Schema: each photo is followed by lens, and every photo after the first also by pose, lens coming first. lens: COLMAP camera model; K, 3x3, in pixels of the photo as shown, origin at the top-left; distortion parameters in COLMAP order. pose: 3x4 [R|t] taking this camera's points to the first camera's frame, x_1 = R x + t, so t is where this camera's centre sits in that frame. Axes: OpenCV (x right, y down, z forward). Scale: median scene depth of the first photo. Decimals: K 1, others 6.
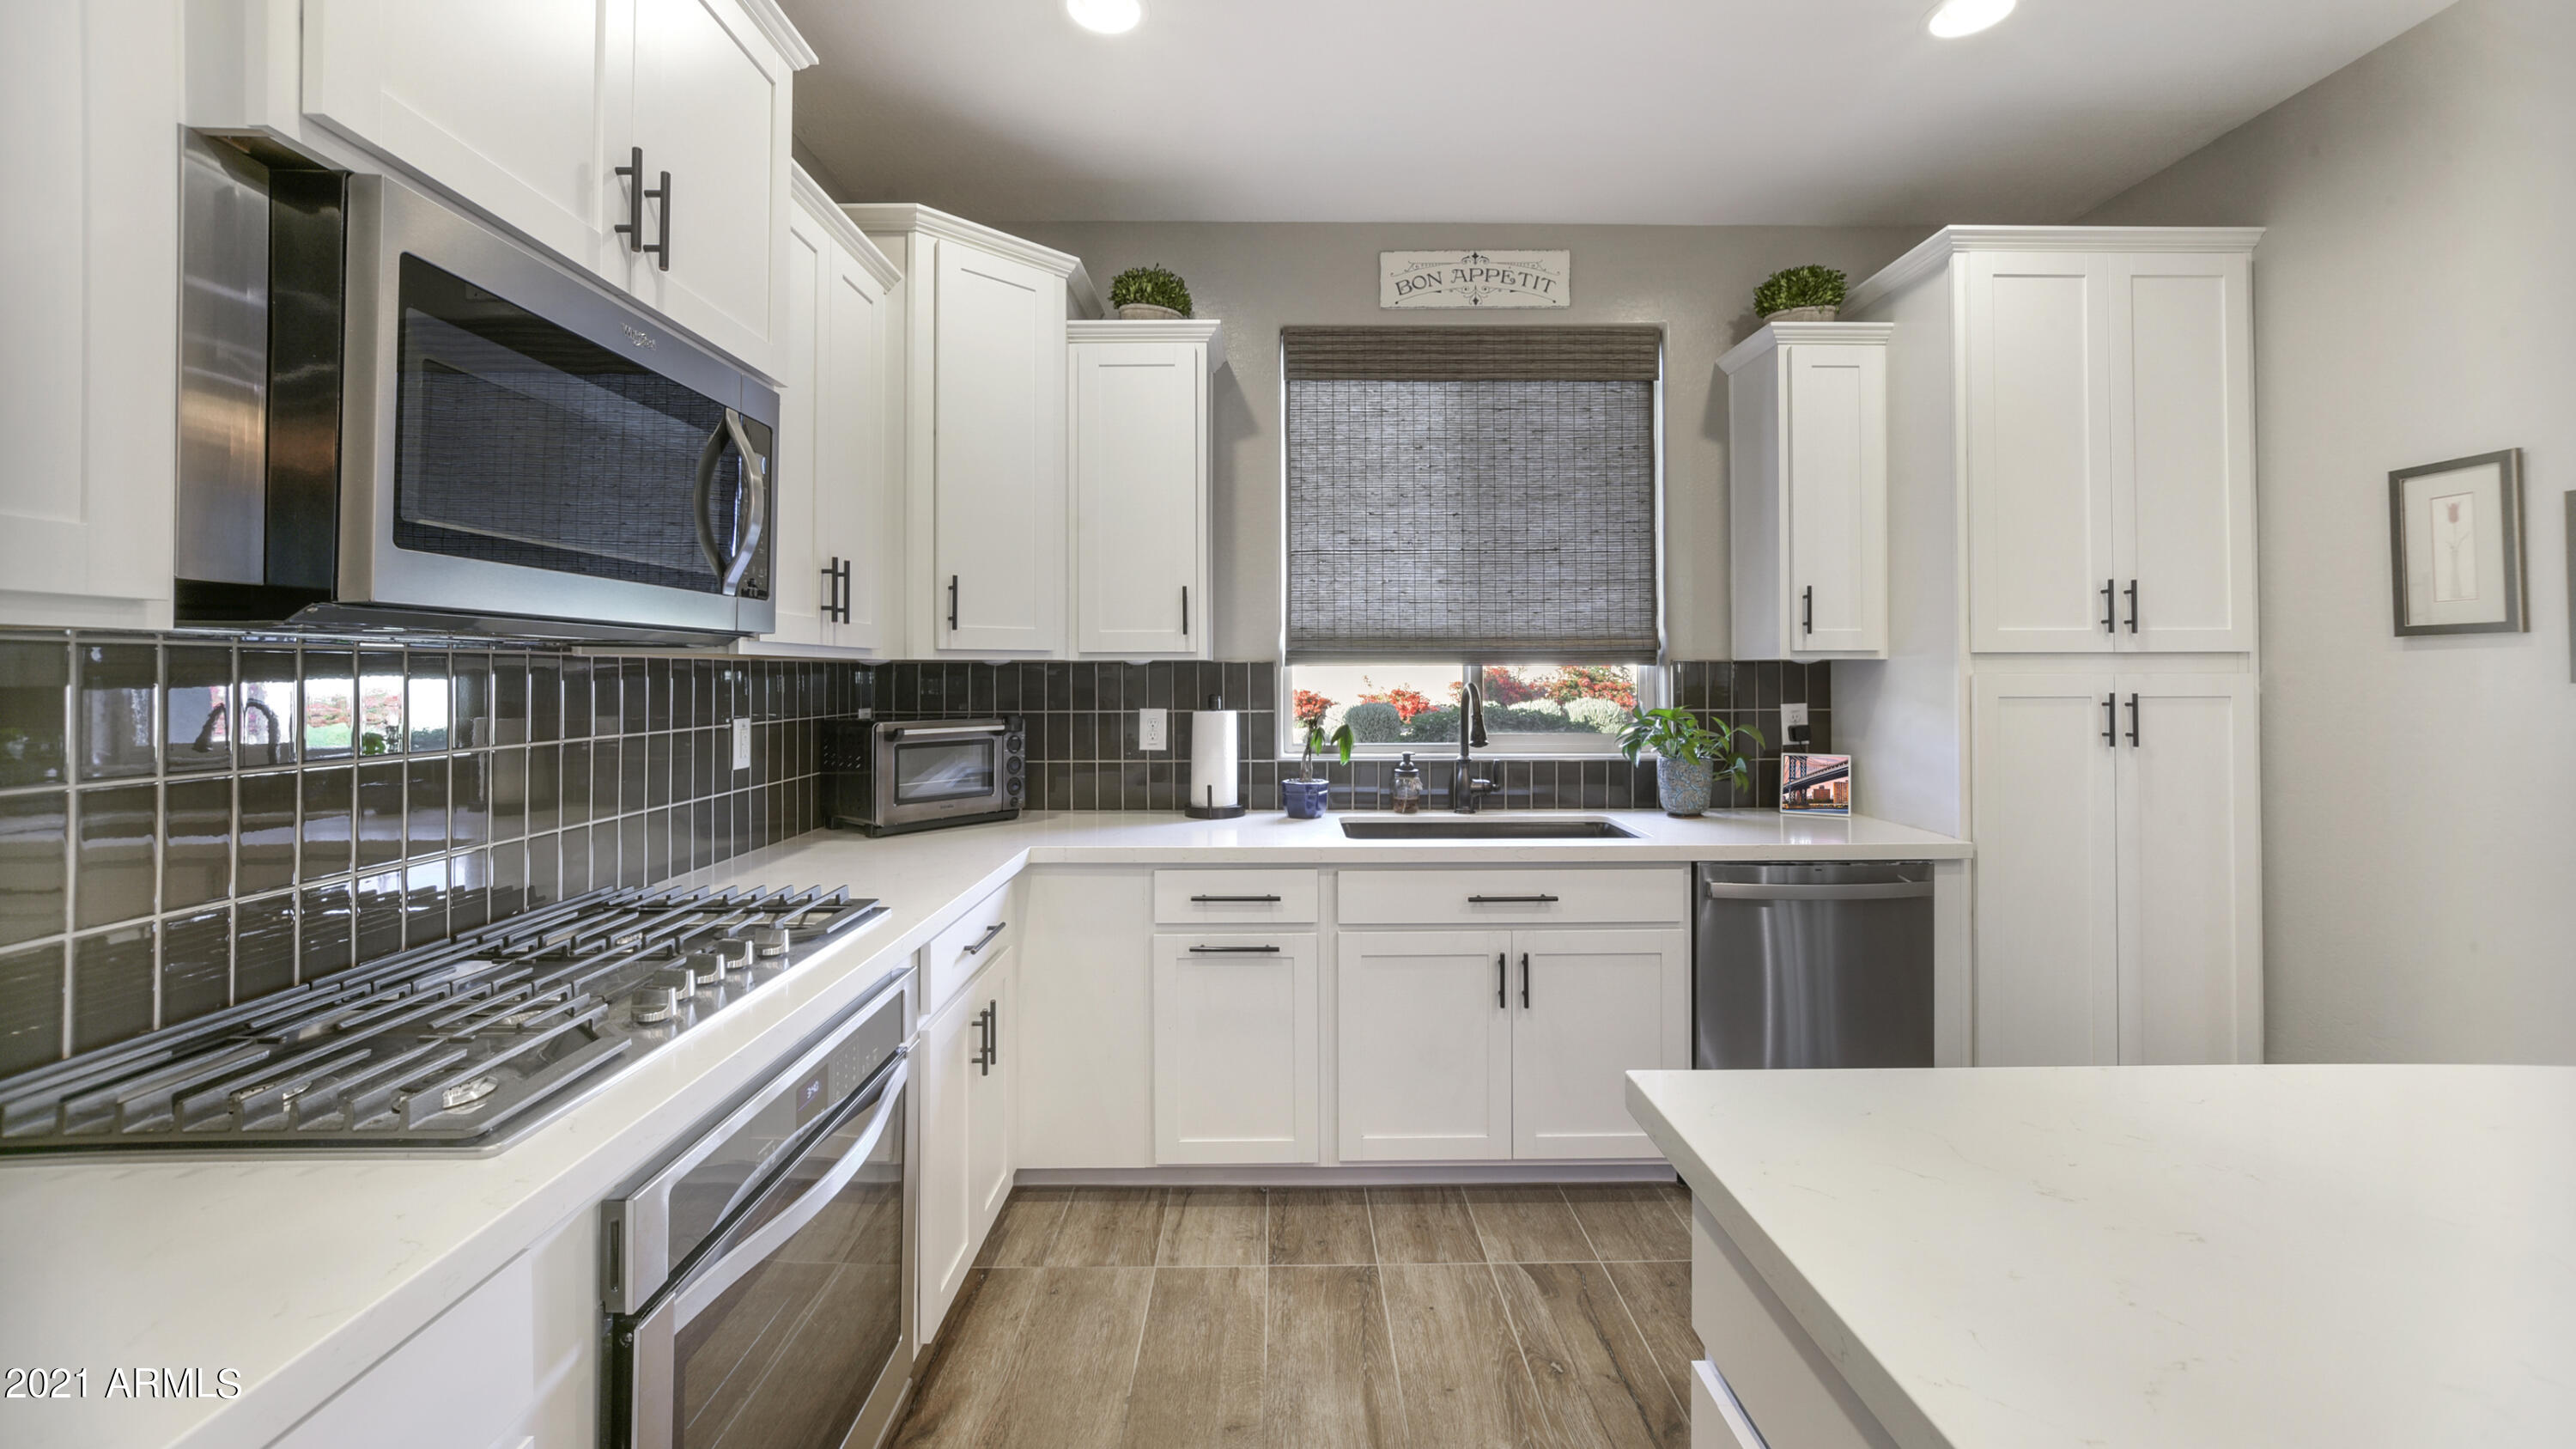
lens RADIAL K [[967.6, 0, 1281.0], [0, 967.6, 657.3], [0, 0, 1]] dist [-0.024799, 0.000094]
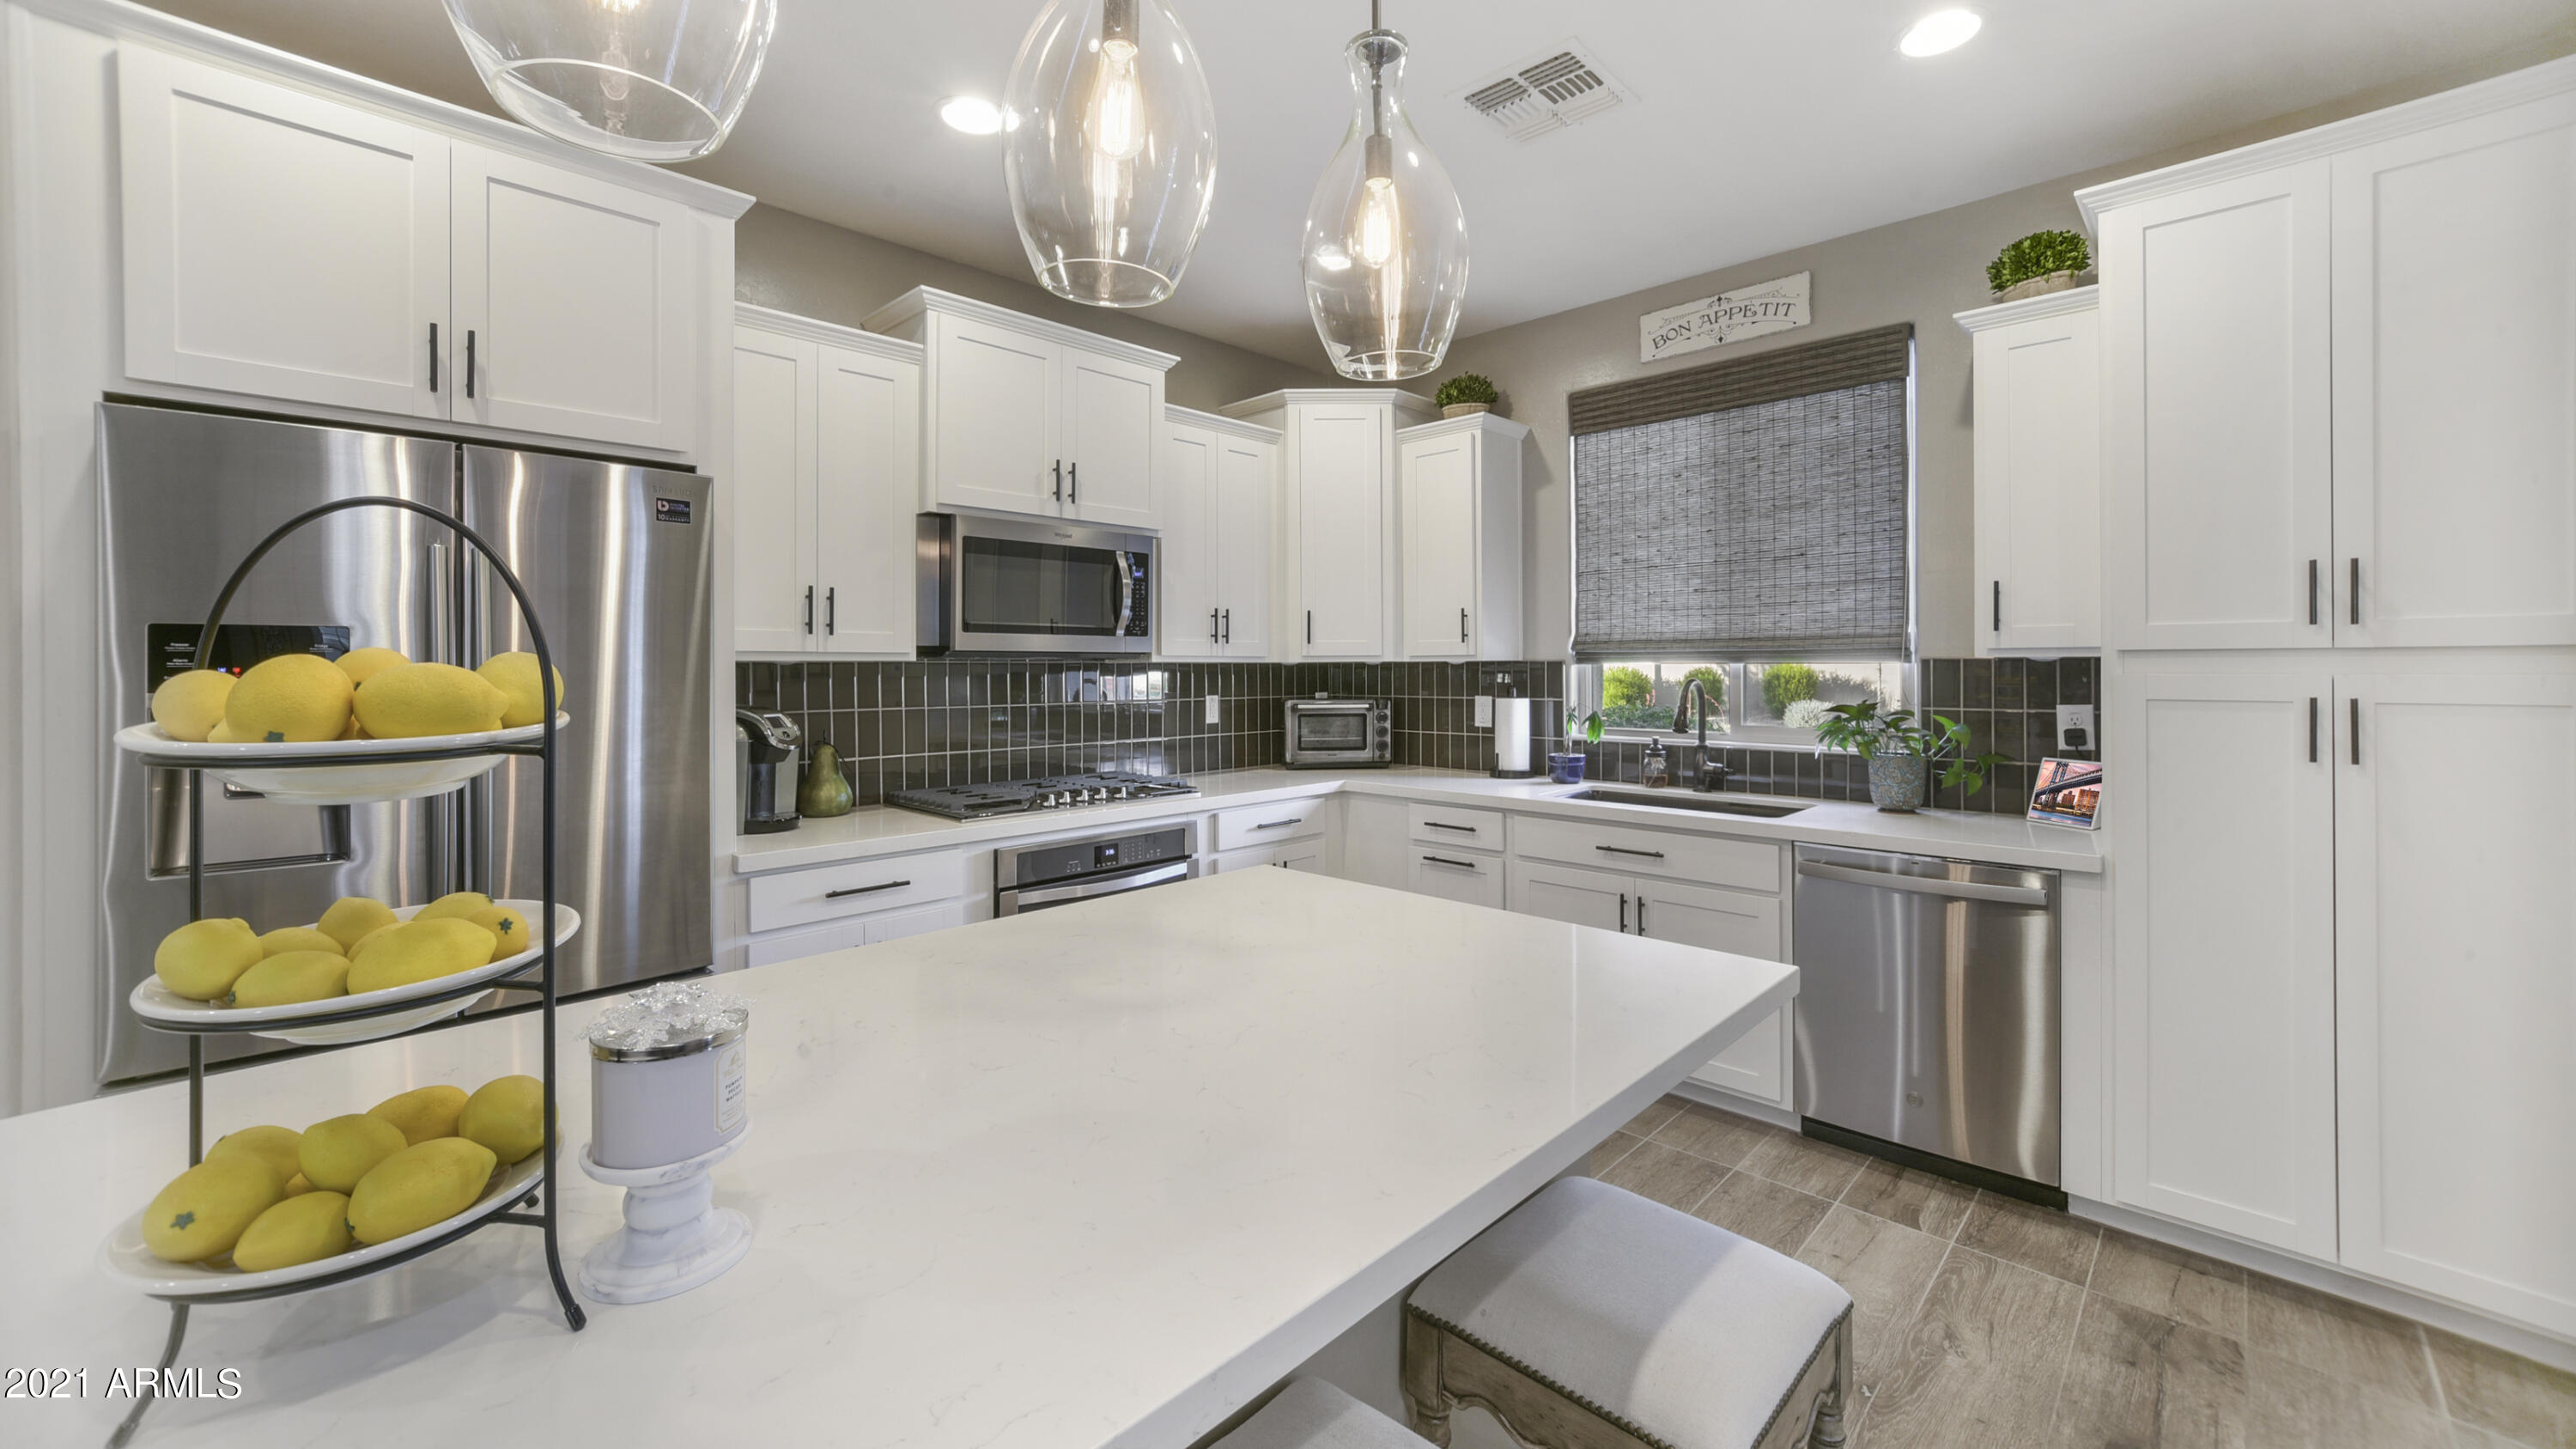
lens RADIAL K [[967.6, 0, 1281.0], [0, 967.6, 657.3], [0, 0, 1]] dist [-0.024799, 0.000094]
pose [[0.712978, -0.007970, -0.701141, 0.631583], [0.013393, 0.999908, 0.002252, -0.008520], [0.701059, -0.010996, 0.713019, -0.165582]]
